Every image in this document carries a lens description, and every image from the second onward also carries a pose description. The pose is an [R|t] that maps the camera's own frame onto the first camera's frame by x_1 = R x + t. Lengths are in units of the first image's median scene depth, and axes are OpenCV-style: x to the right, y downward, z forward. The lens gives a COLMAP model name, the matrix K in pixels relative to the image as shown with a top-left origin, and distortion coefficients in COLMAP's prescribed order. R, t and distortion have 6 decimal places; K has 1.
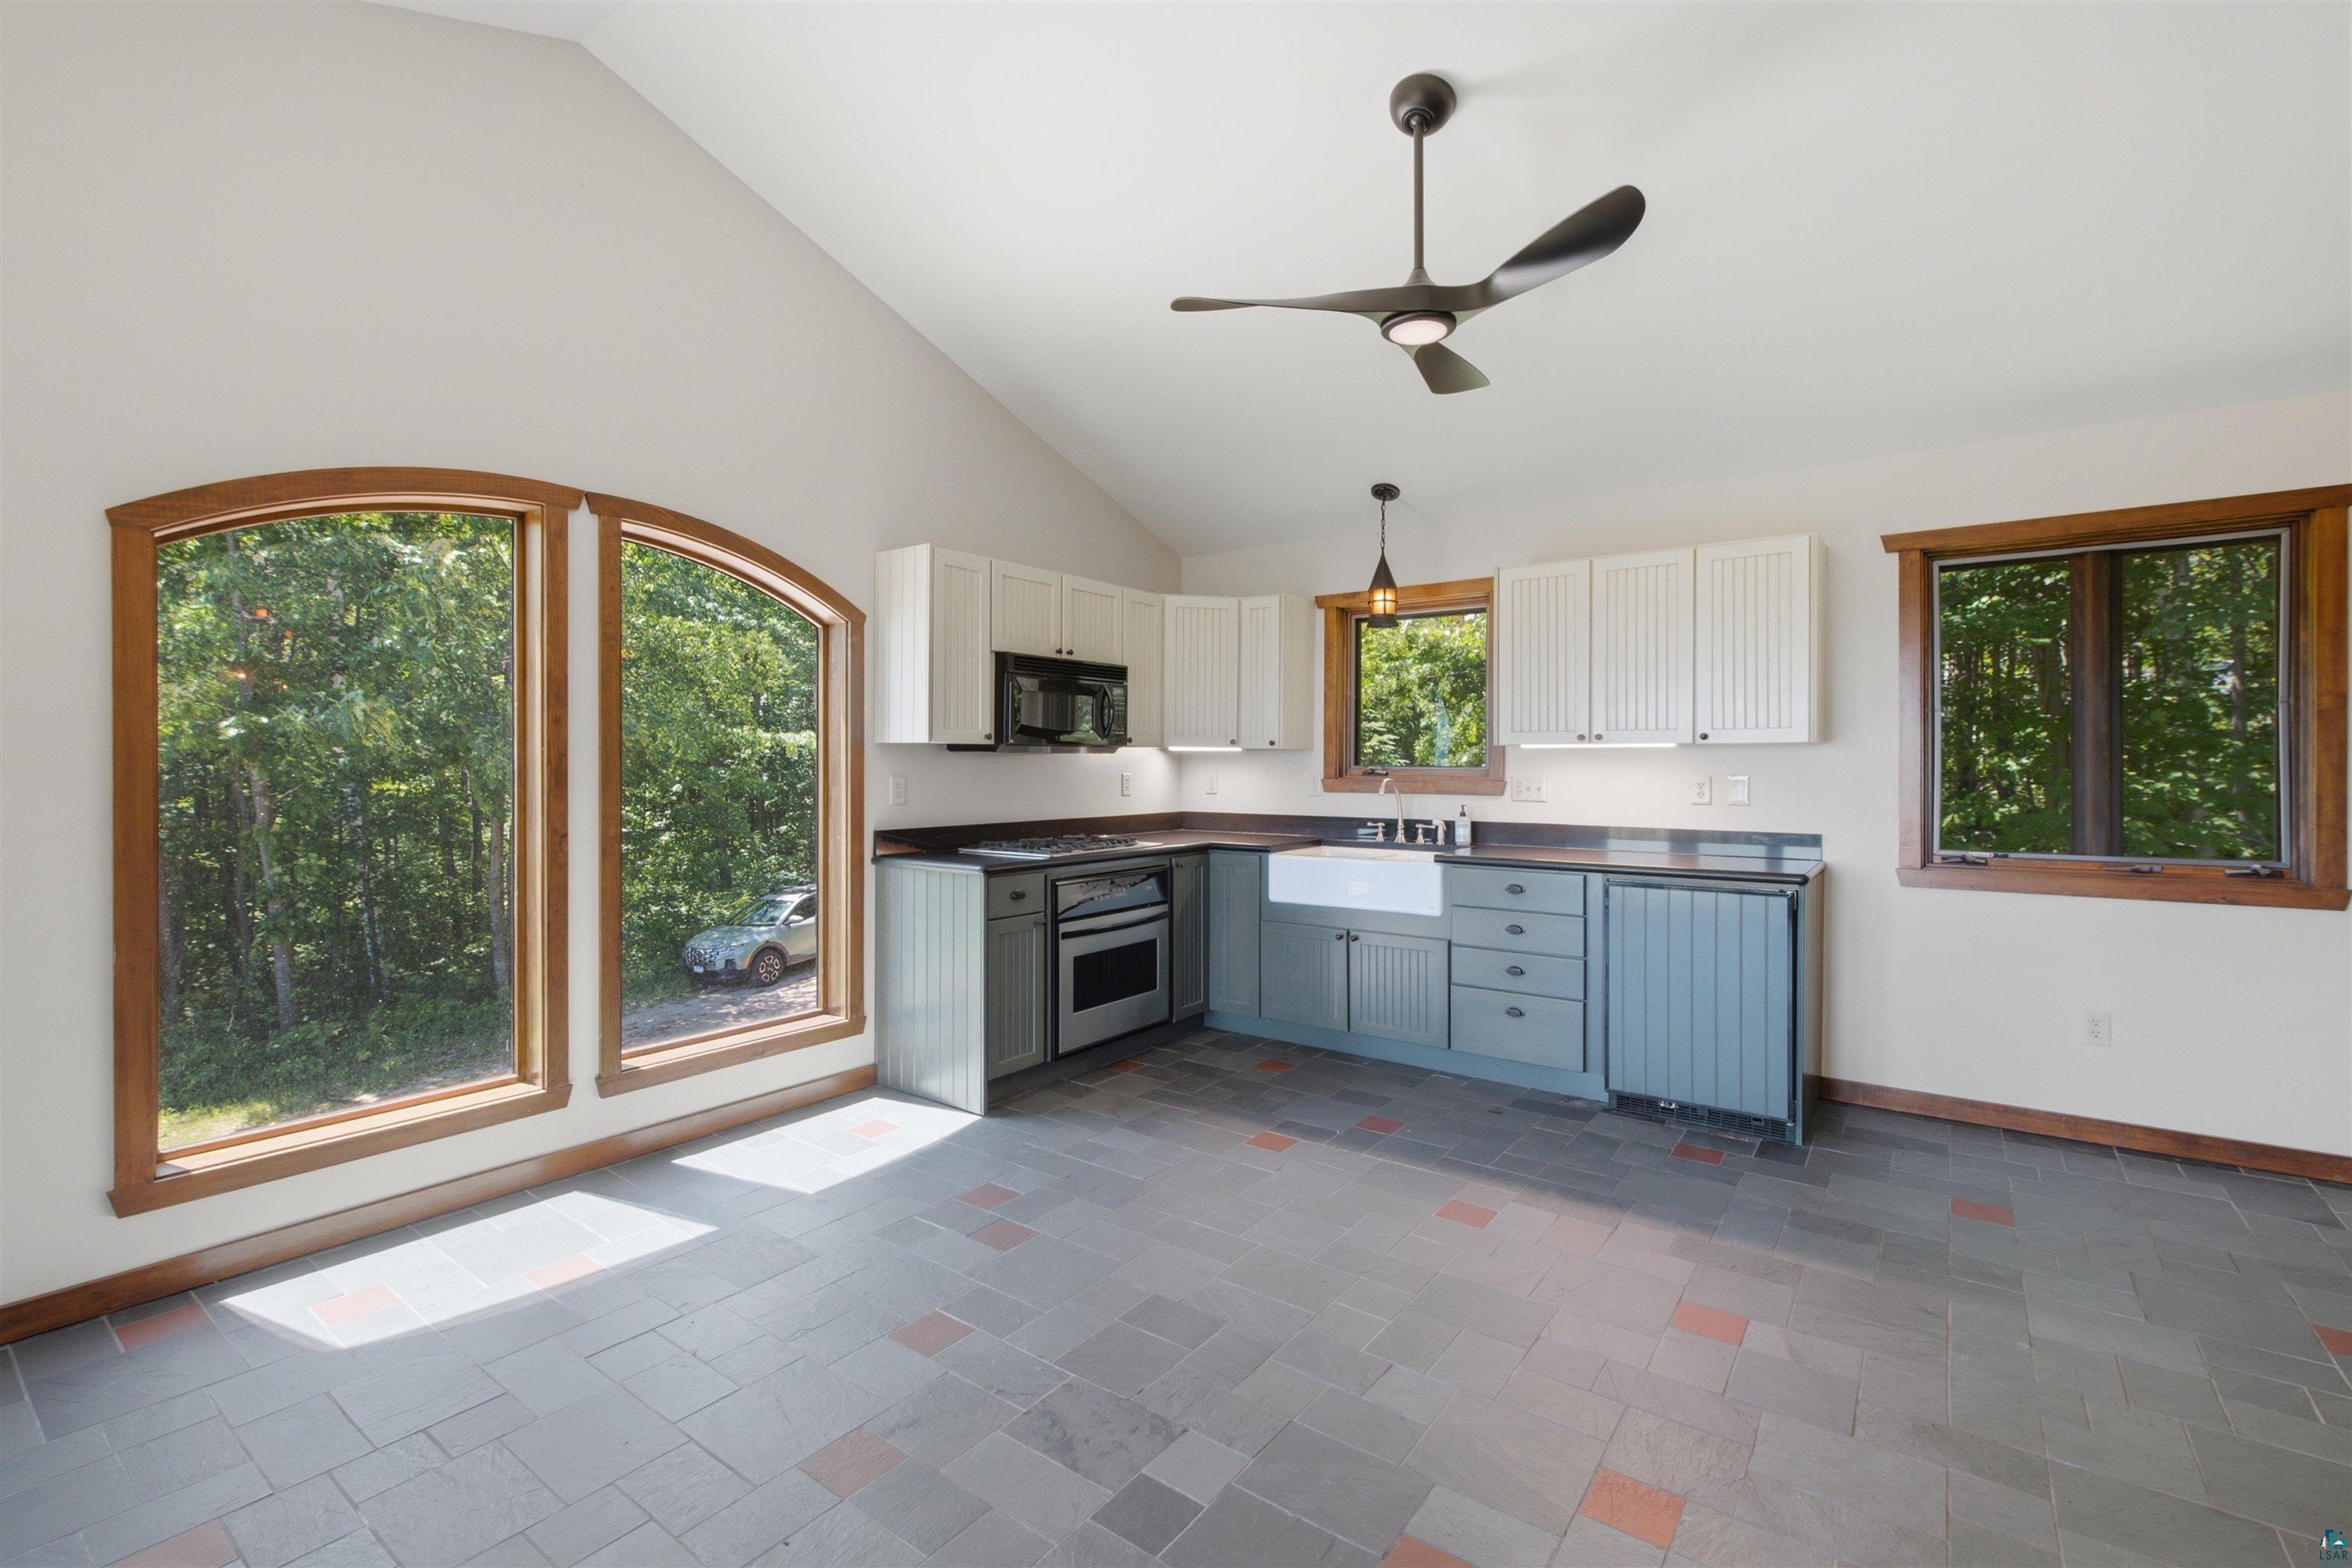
lens RADIAL K [[1035.7, 0, 1173.3], [0, 1035.7, 768.6], [0, 0, 1]] dist [0.003553, -0.000010]
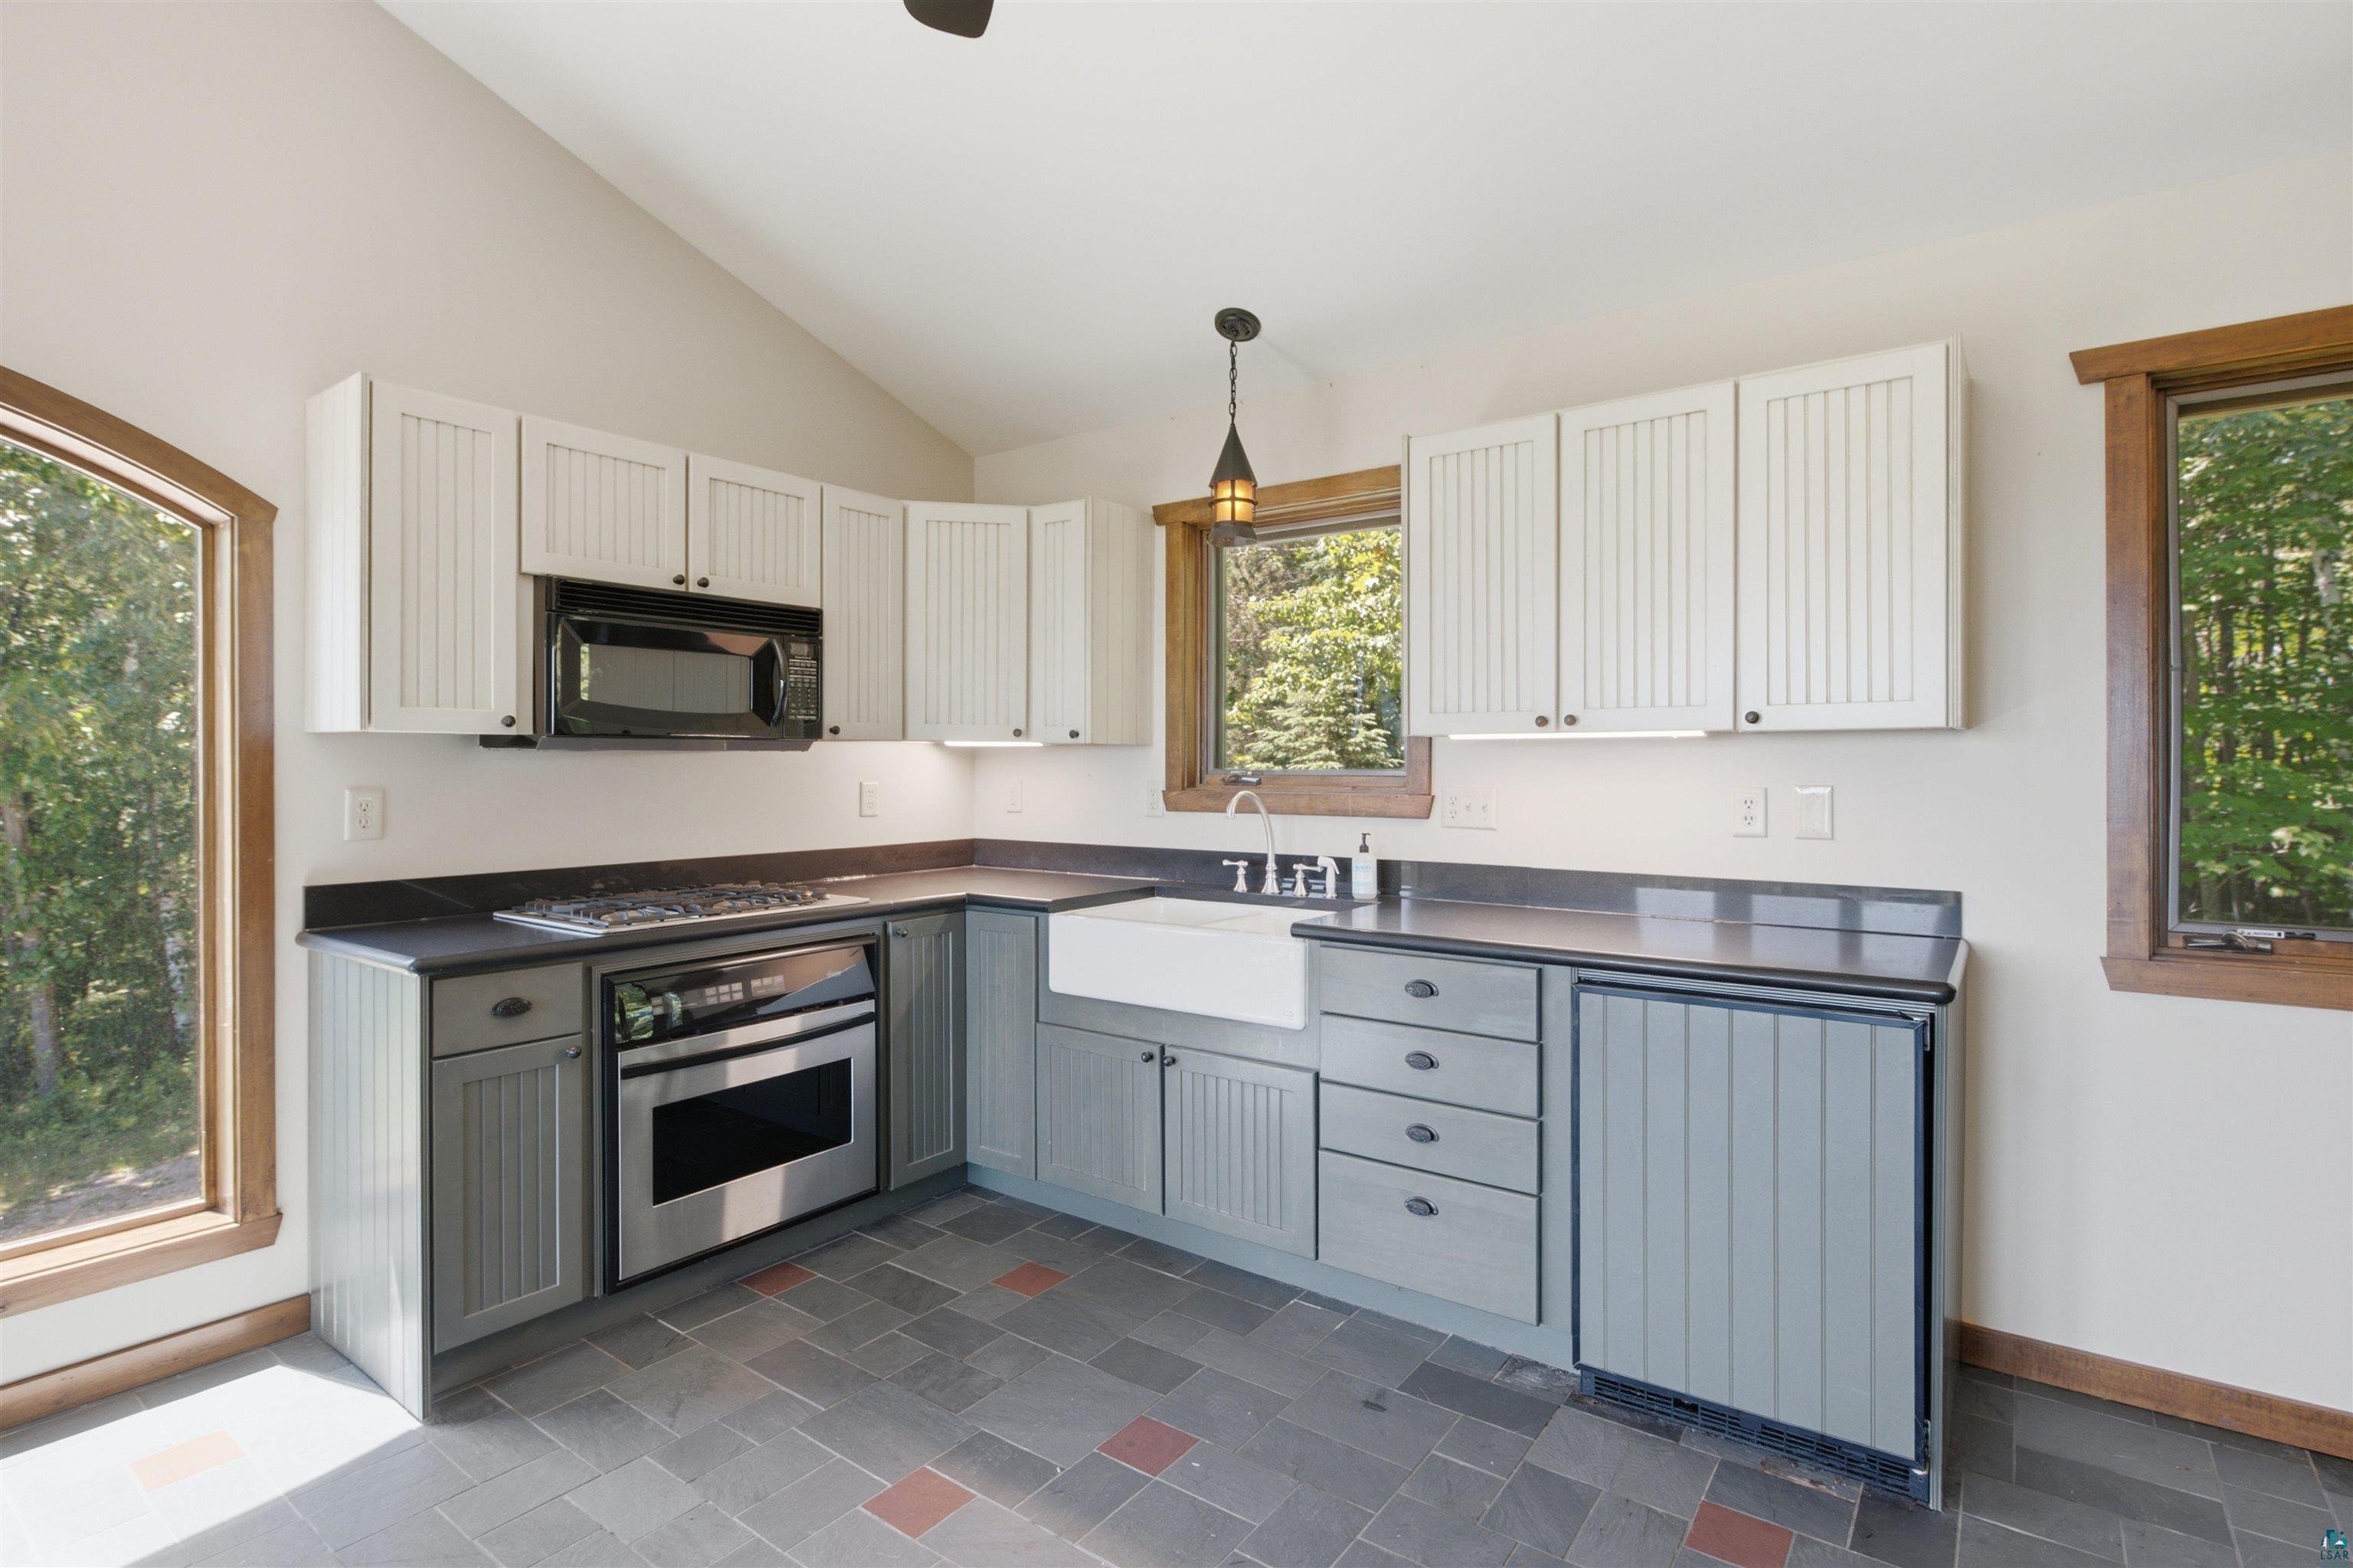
lens RADIAL K [[1147.4, 0, 1179.9], [0, 1147.4, 769.1], [0, 0, 1]] dist [-0.002020, -0.000058]
pose [[0.999986, -0.002099, 0.004762, 0.190398], [0.002099, 0.999998, -0.000135, -0.003647], [-0.004762, 0.000145, 0.999989, 0.365278]]
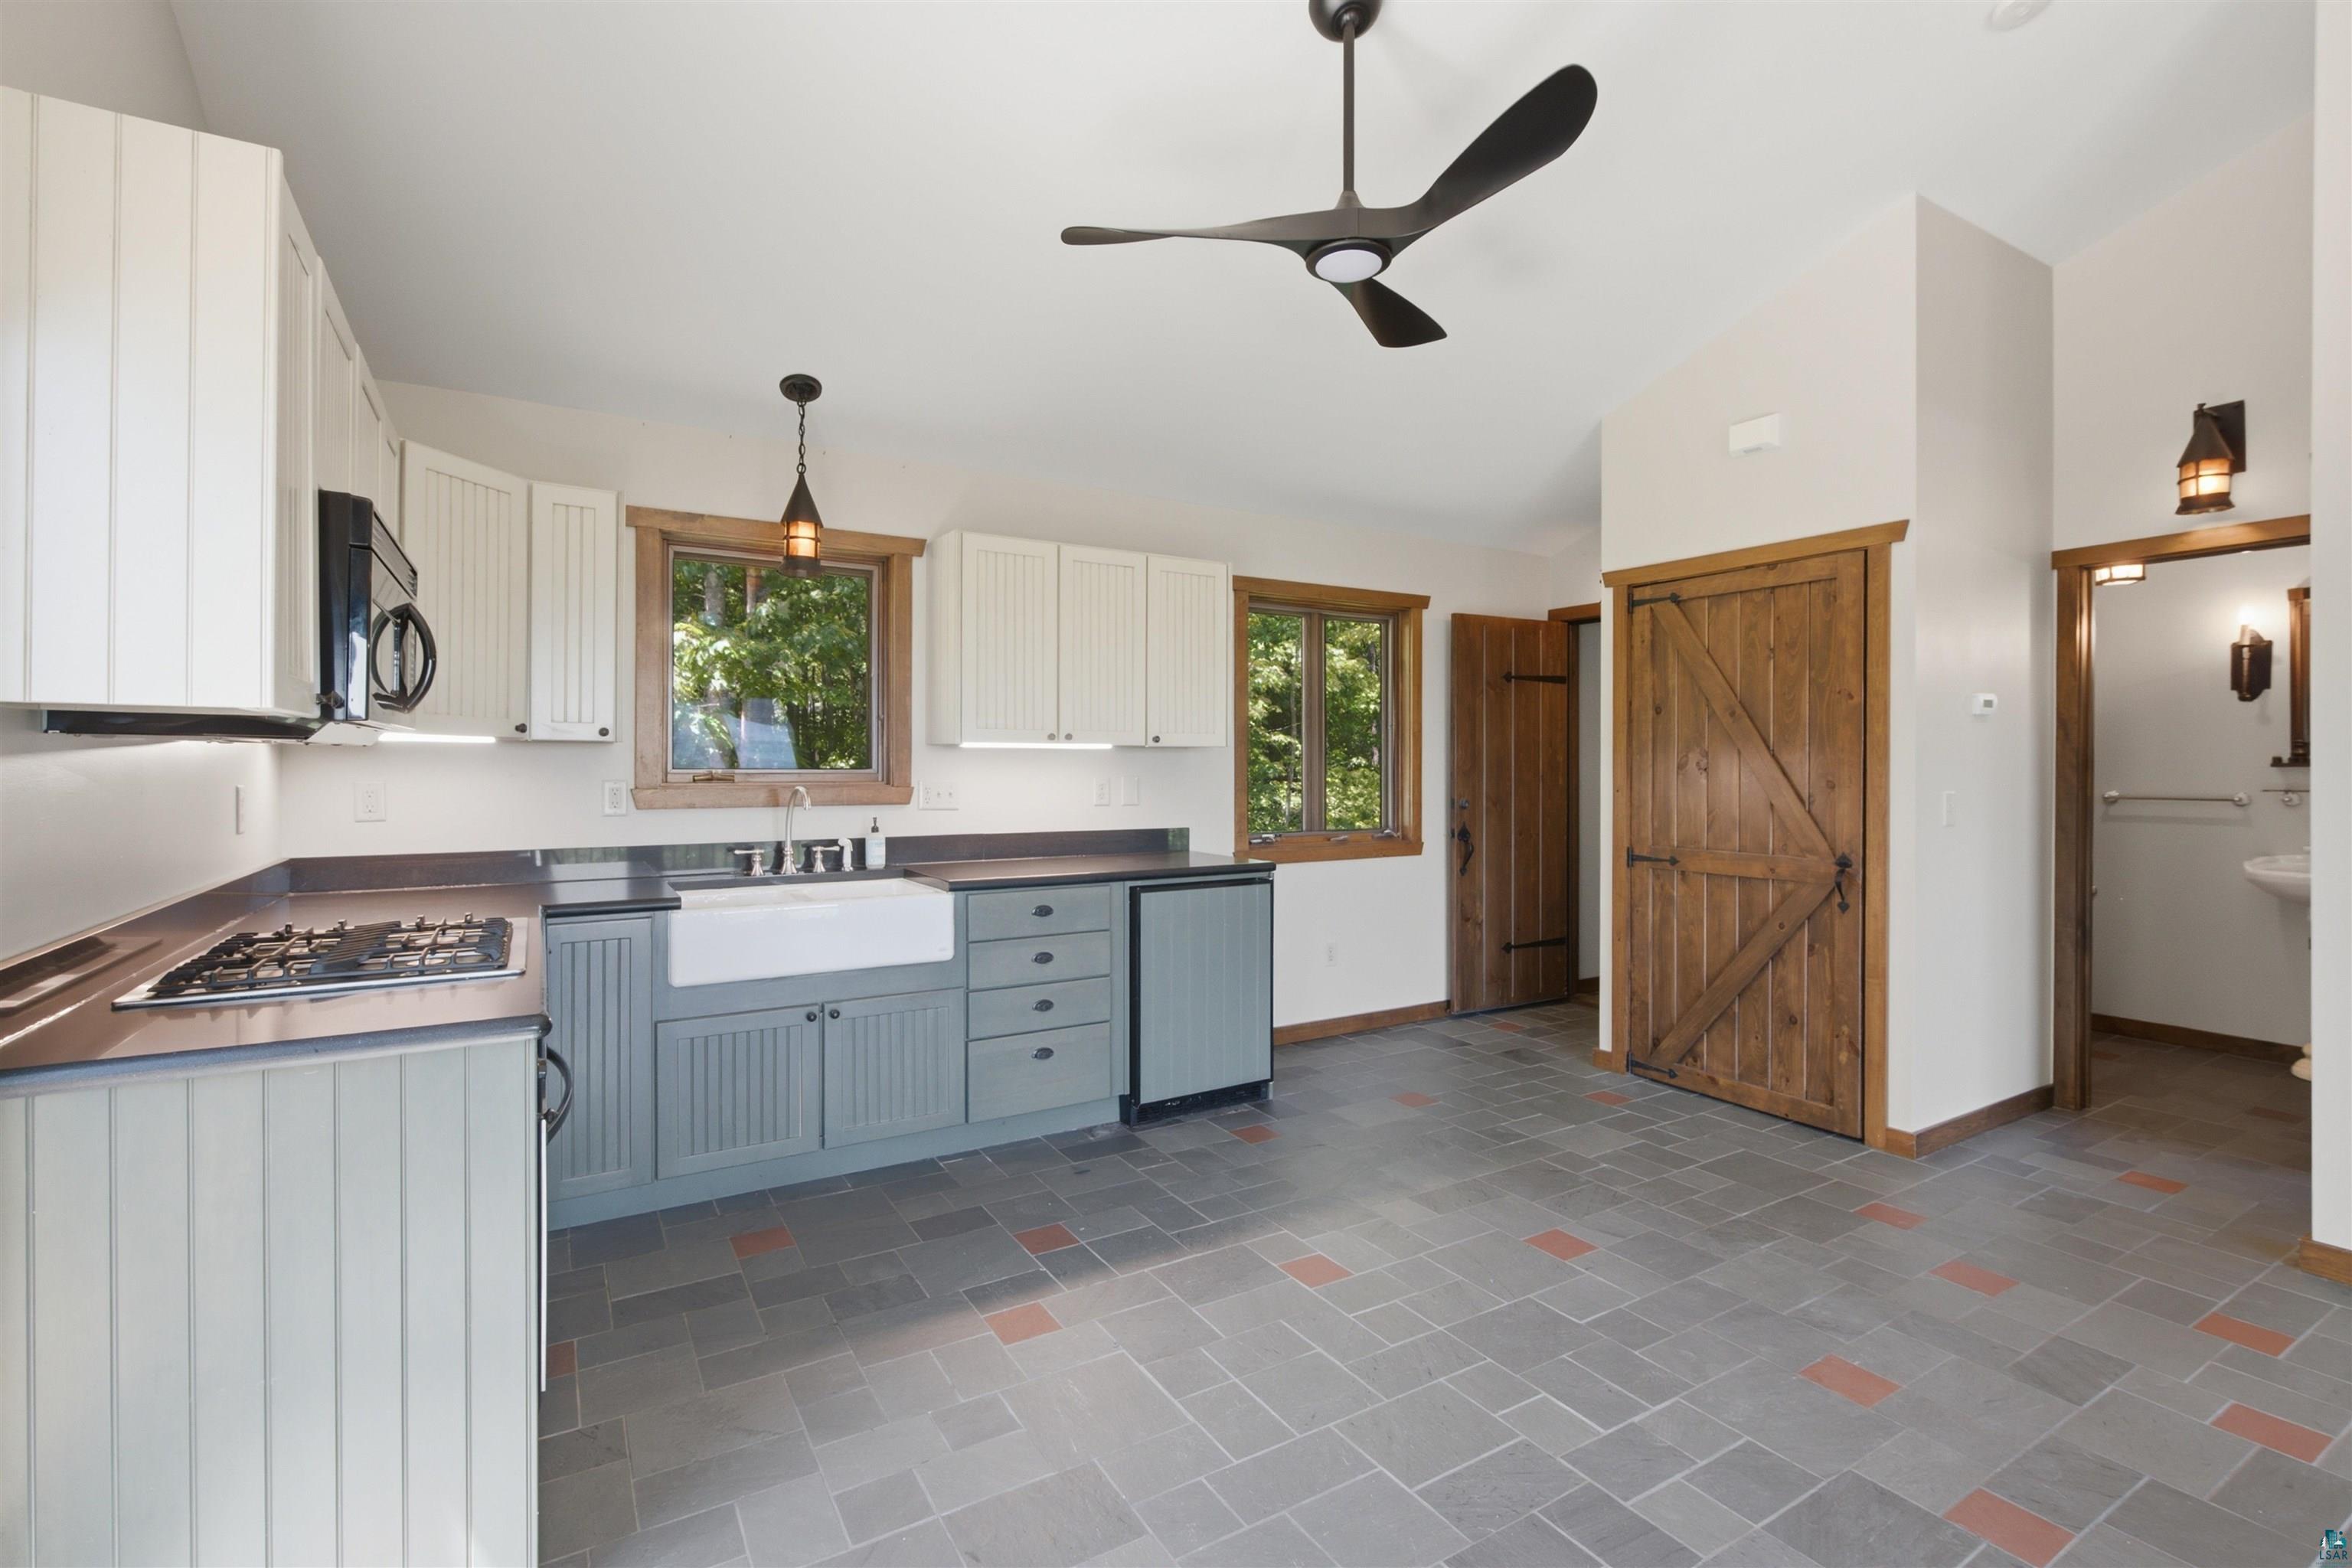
lens RADIAL K [[1058.3, 0, 1175.7], [0, 1058.3, 768.1], [0, 0, 1]] dist [-0.000527, -0.000476]
pose [[0.379709, -0.002807, 0.925102, -0.432367], [0.004913, 0.999987, 0.001018, -0.002937], [-0.925093, 0.004159, 0.379718, 0.548495]]
